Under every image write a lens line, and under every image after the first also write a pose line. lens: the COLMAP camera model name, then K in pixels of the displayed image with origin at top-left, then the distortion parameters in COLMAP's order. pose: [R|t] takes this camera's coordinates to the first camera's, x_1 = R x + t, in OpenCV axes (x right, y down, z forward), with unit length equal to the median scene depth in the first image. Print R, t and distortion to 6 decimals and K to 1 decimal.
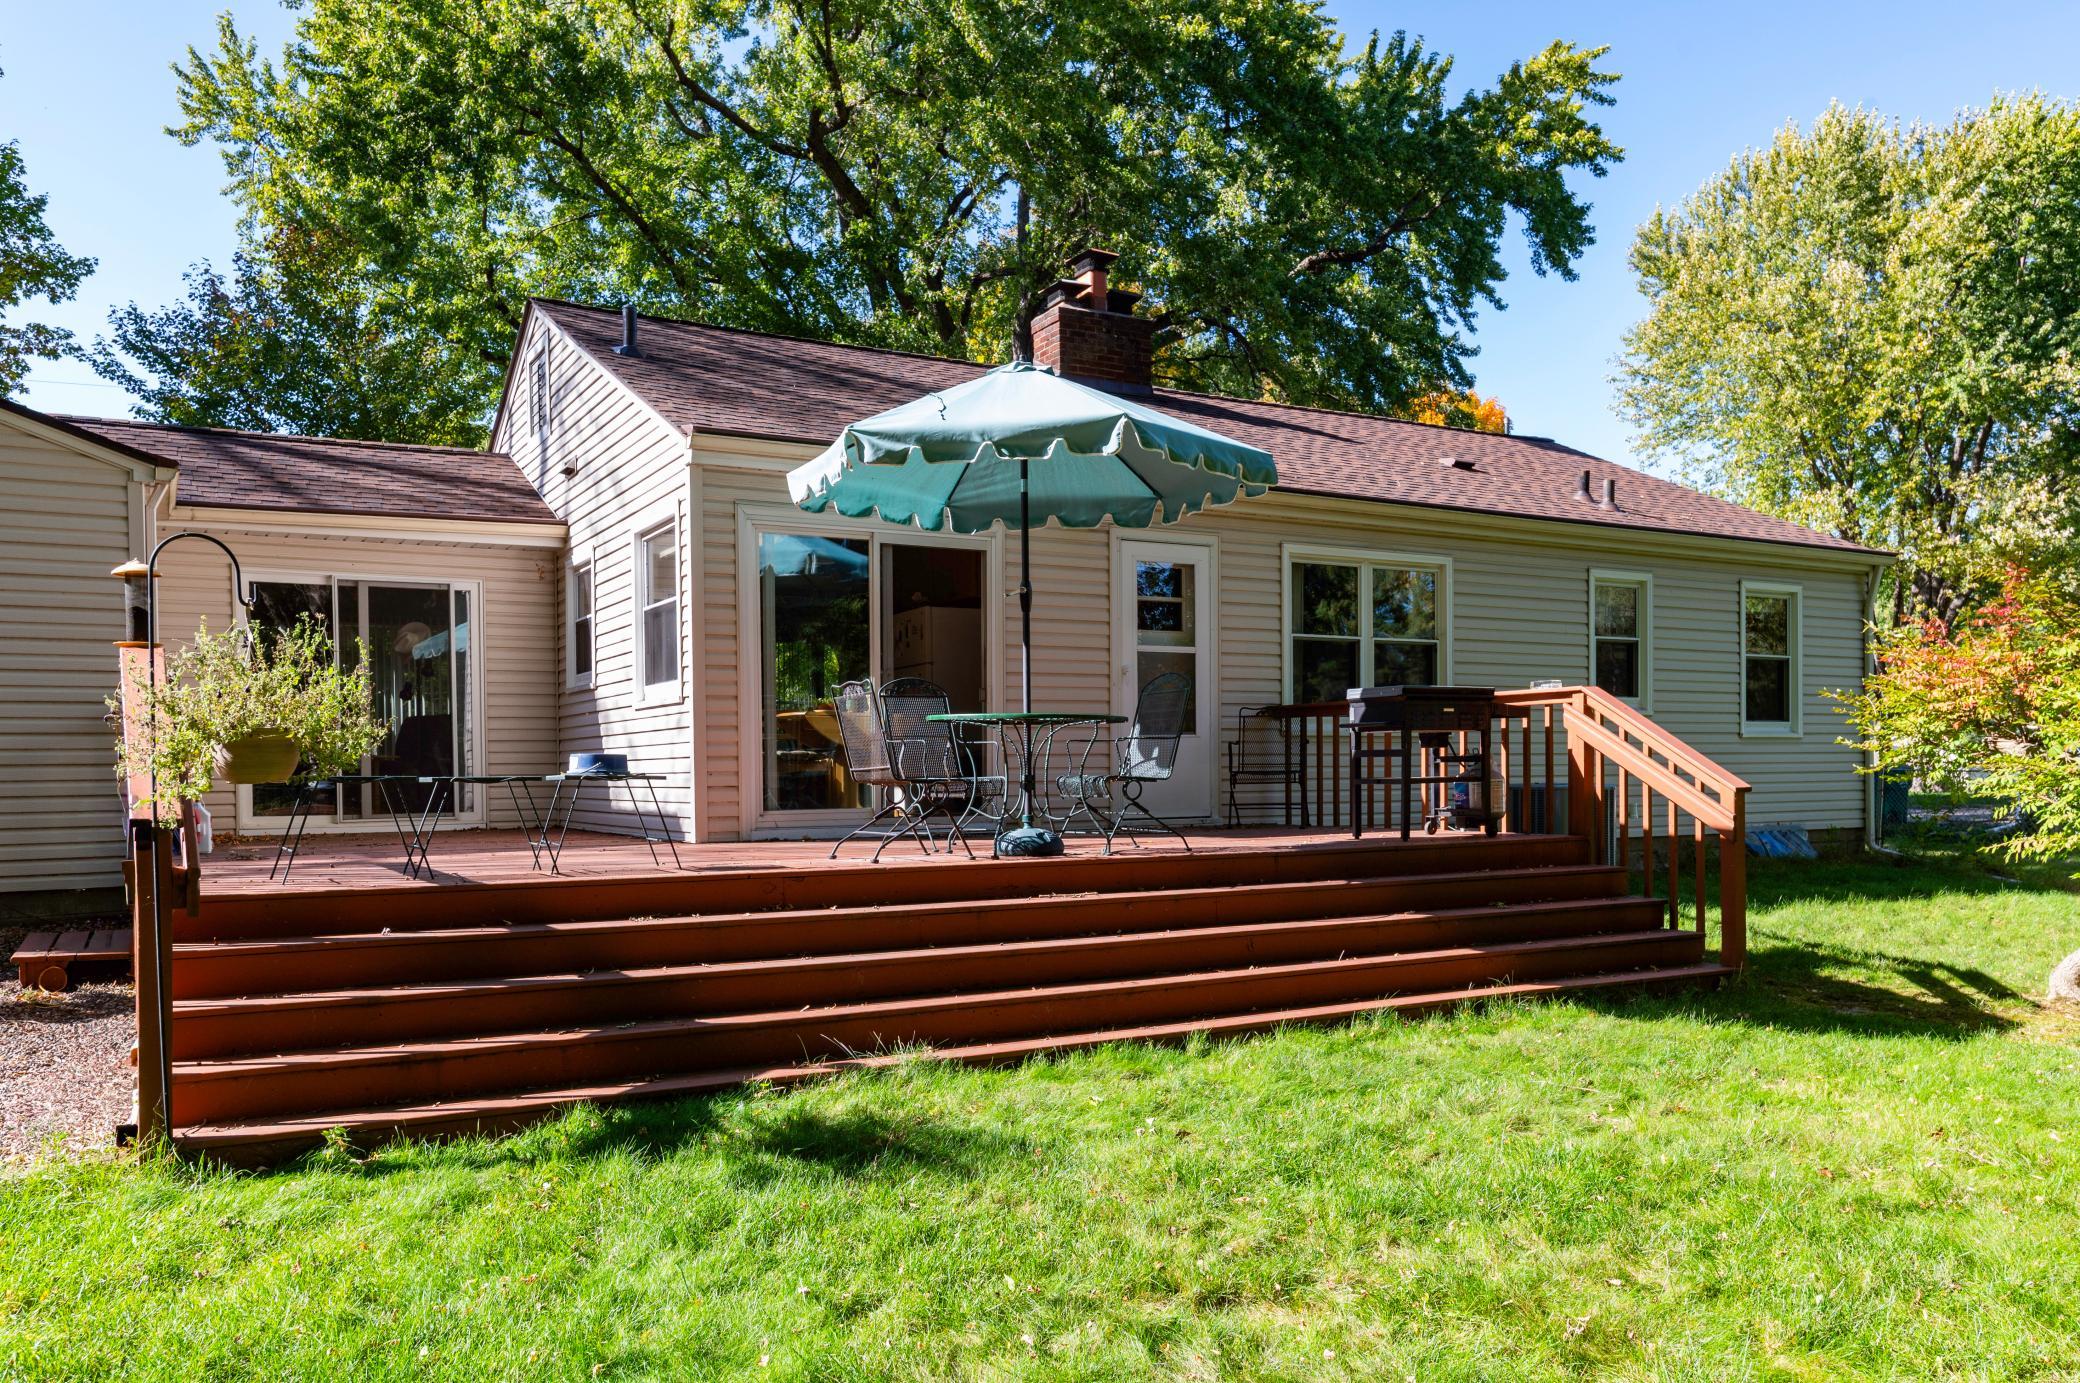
lens RADIAL K [[1557.2, 0, 1041.6], [0, 1557.2, 776.6], [0, 0, 1]] dist [-0.037578, 0.081651]
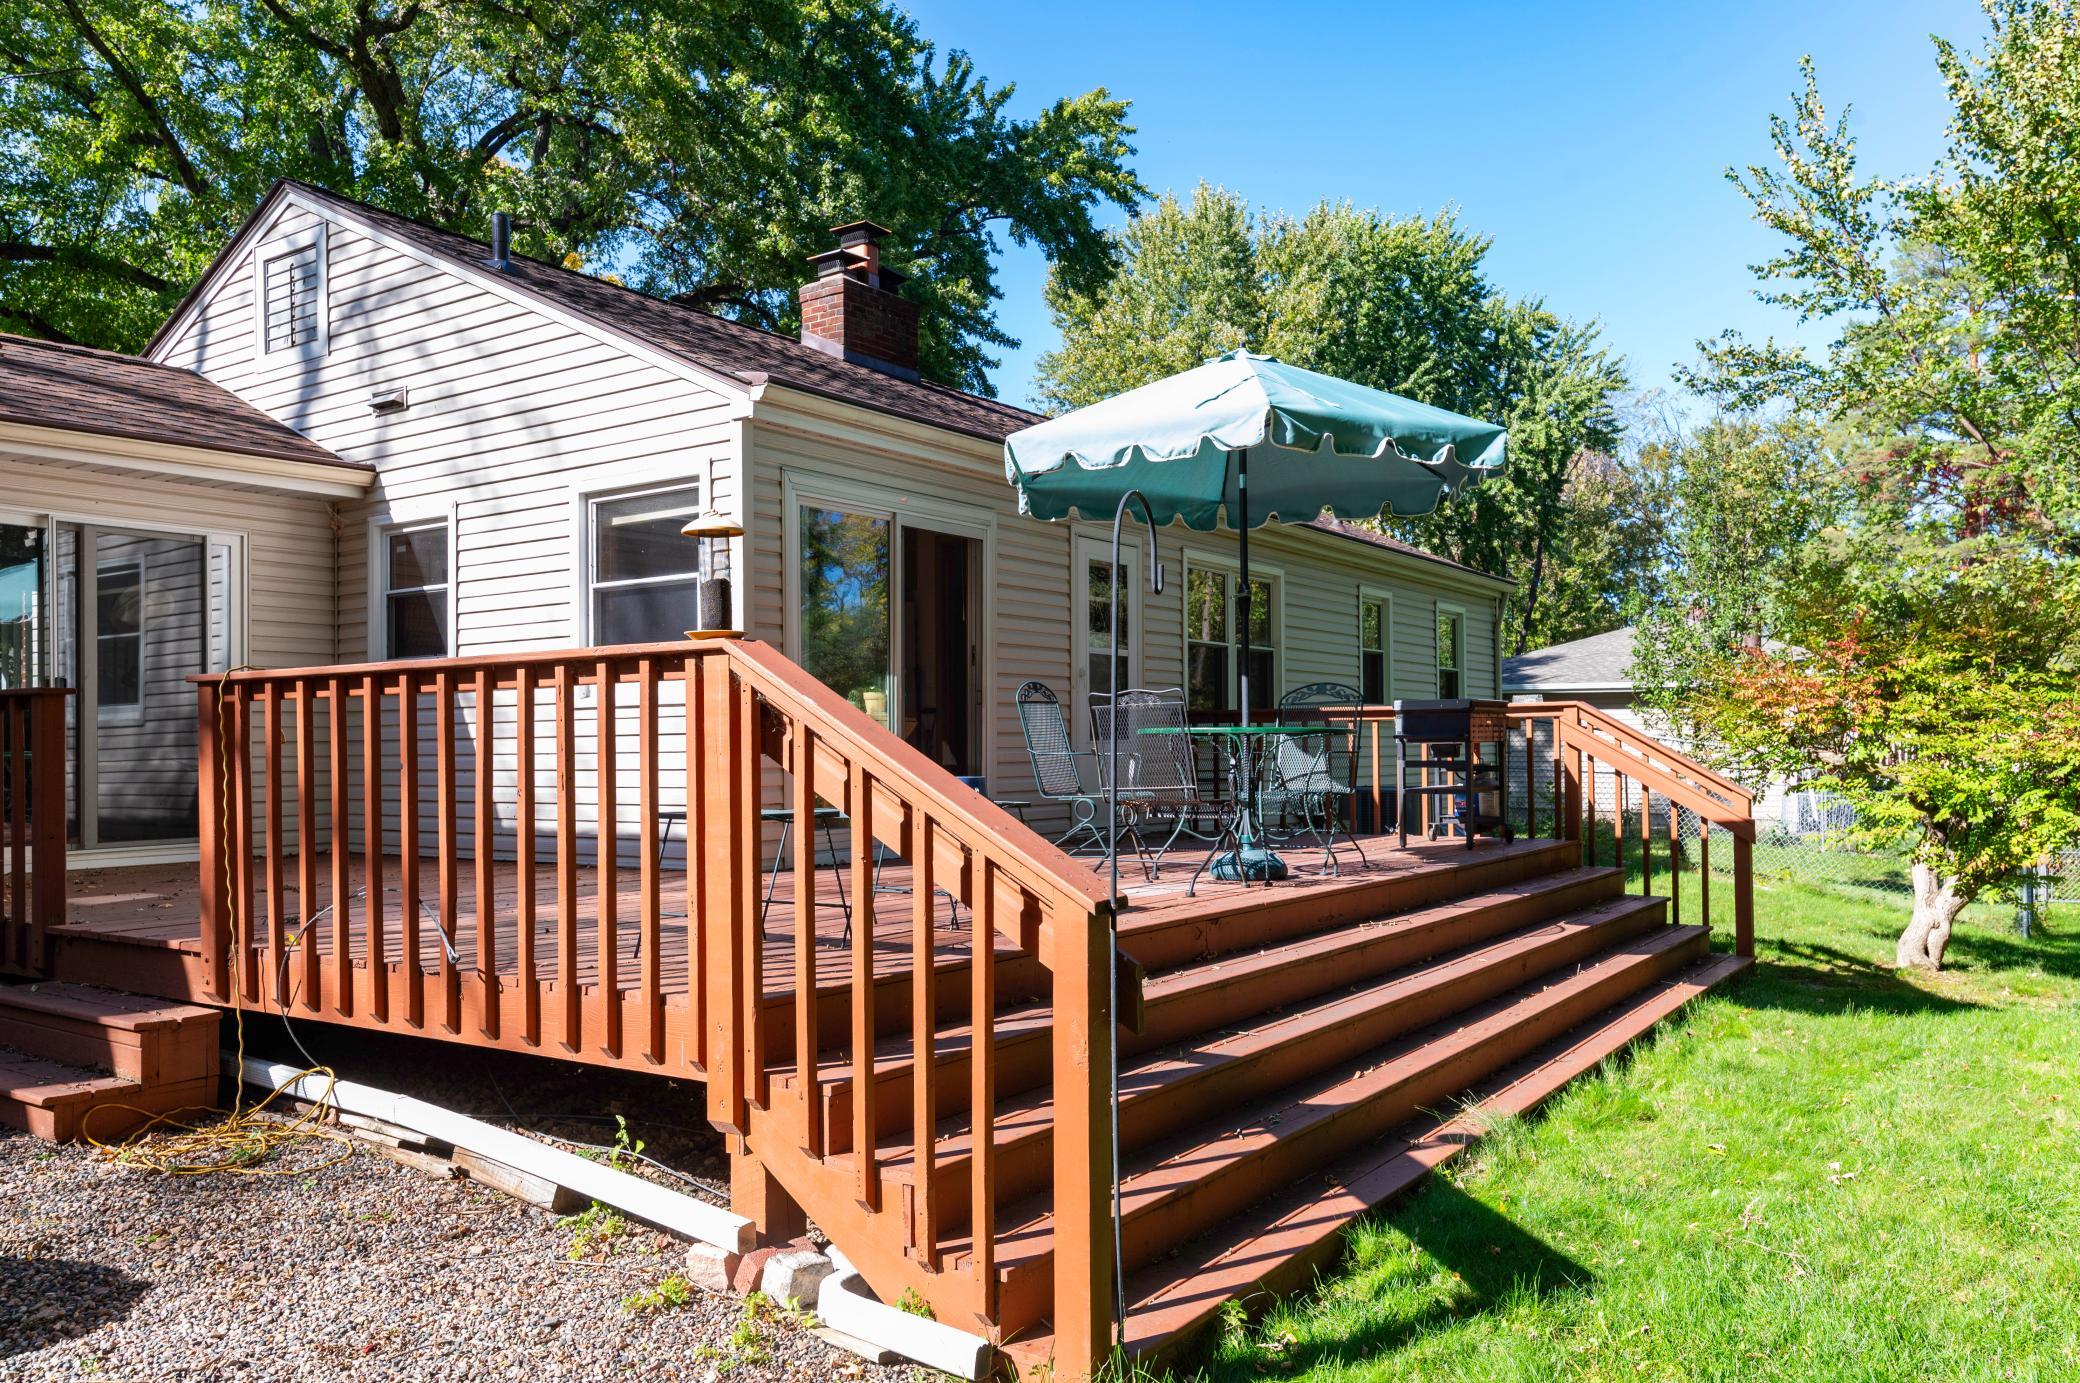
lens RADIAL K [[1547.3, 0, 1040.0], [0, 1547.3, 691.5], [0, 0, 1]] dist [-0.002284, 0.002100]
pose [[0.903965, 0.019972, 0.427140, -0.268622], [0.000519, 0.998857, -0.047803, -0.008539], [-0.427607, 0.043434, 0.902921, 0.116156]]
